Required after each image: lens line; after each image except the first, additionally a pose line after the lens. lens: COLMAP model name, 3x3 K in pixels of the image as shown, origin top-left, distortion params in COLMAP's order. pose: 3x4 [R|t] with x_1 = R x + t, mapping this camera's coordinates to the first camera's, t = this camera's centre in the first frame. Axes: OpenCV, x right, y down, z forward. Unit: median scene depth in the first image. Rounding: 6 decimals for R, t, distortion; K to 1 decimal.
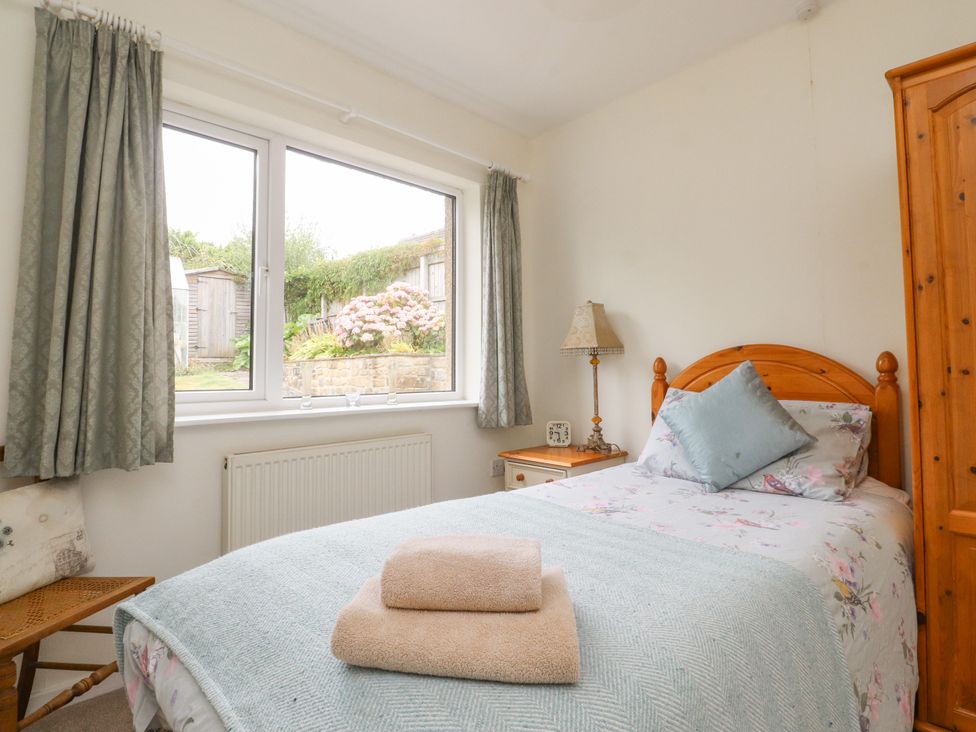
lens RADIAL K [[510.6, 0, 480.4], [0, 510.6, 345.8], [0, 0, 1]] dist [0.004283, -0.014773]
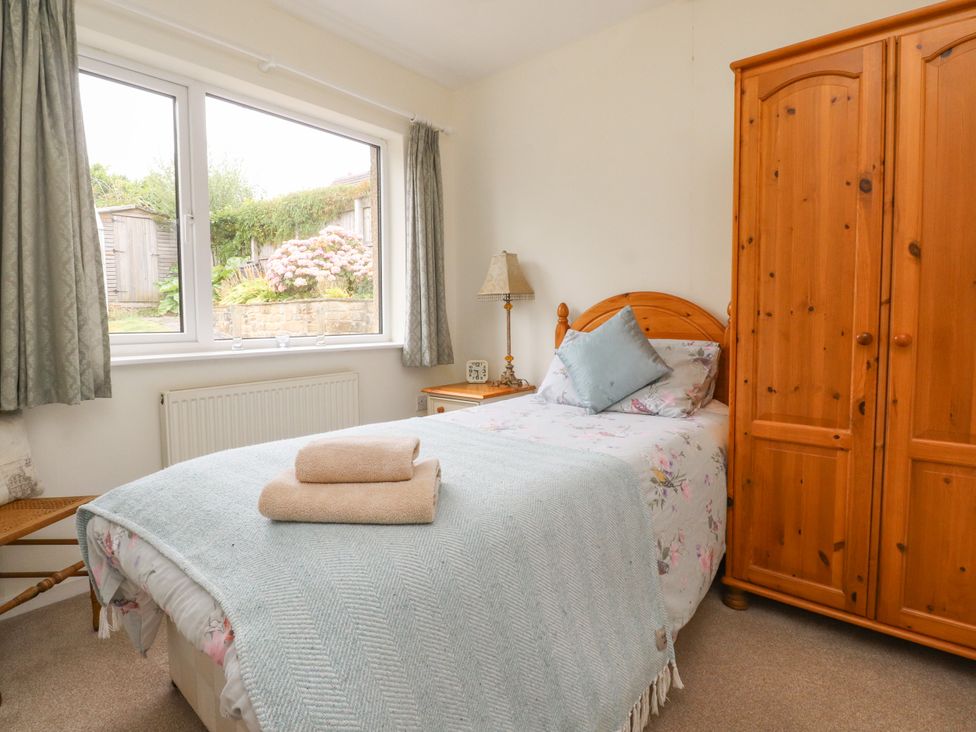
lens RADIAL K [[510.6, 0, 480.4], [0, 510.6, 345.8], [0, 0, 1]] dist [0.004283, -0.014773]
pose [[0.993618, -0.006890, 0.112584, 0.062080], [-0.005120, 0.994348, 0.106043, -0.002207], [-0.112678, -0.105943, 0.987967, -0.159808]]
